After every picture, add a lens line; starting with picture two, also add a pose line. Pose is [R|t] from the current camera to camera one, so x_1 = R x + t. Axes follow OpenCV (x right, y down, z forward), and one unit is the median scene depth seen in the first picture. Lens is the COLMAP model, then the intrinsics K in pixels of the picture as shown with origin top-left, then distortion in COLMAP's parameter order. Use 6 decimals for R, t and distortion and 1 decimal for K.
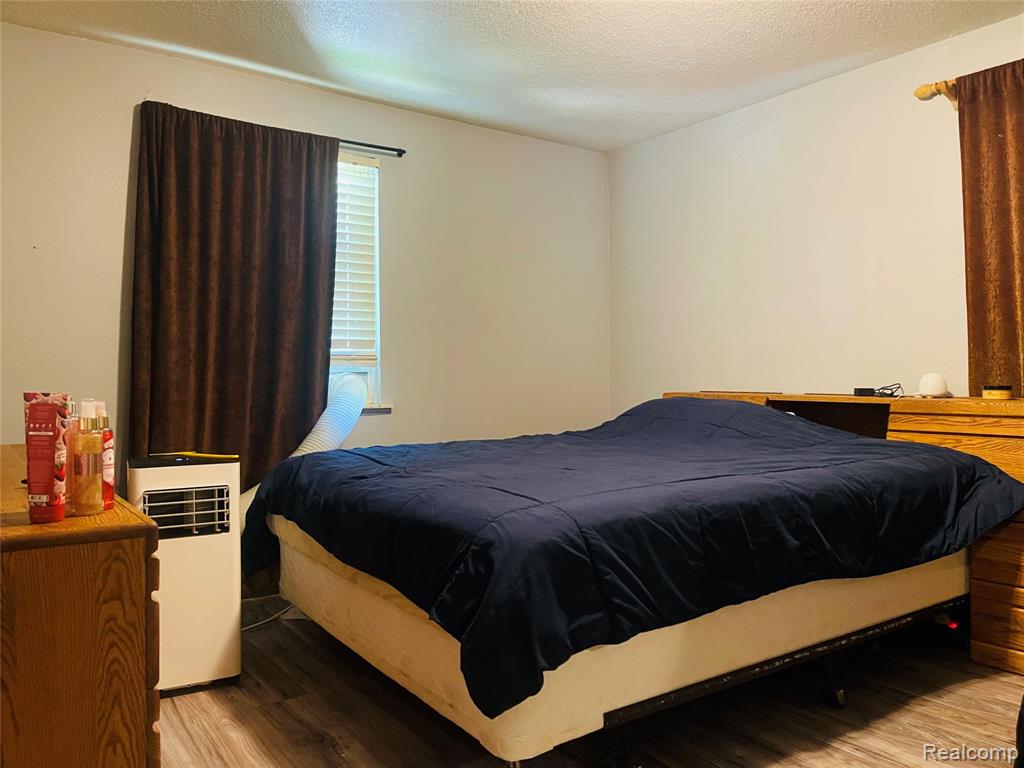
lens RADIAL K [[784.2, 0, 510.8], [0, 784.2, 387.7], [0, 0, 1]] dist [0.057270, -0.048214]
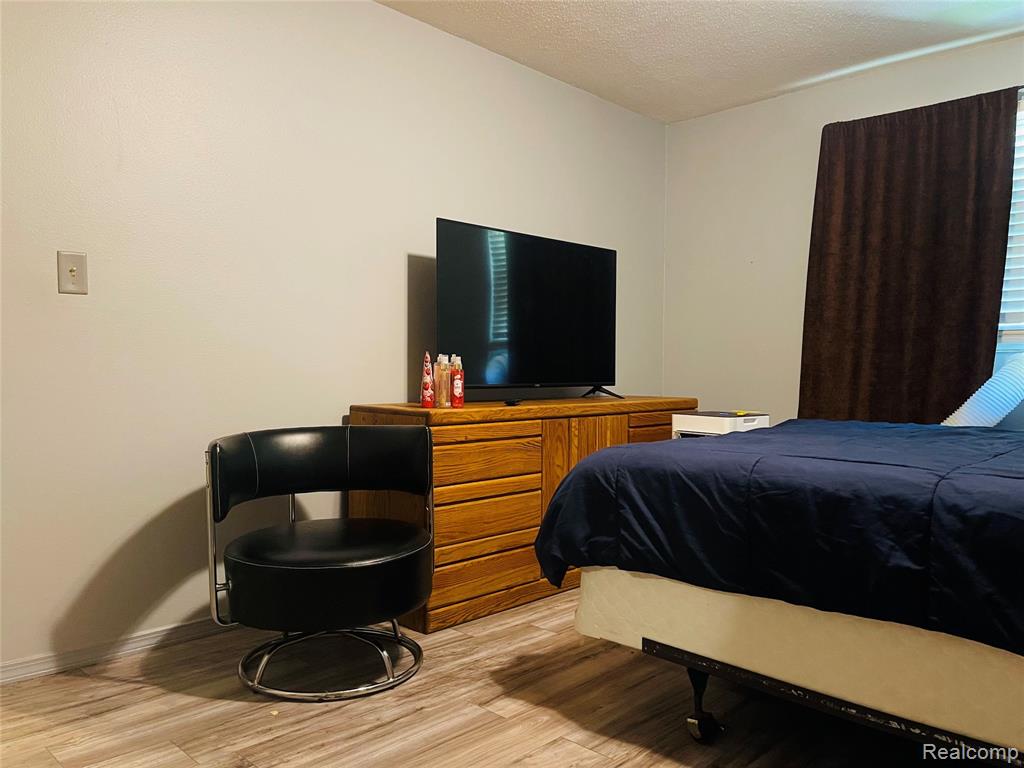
lens RADIAL K [[784.2, 0, 508.9], [0, 784.2, 380.1], [0, 0, 1]] dist [0.057270, -0.048214]
pose [[0.163286, 0.021034, -0.986355, 0.792934], [-0.028202, 0.999464, 0.016645, 0.021875], [0.986176, 0.025099, 0.163792, 0.413265]]
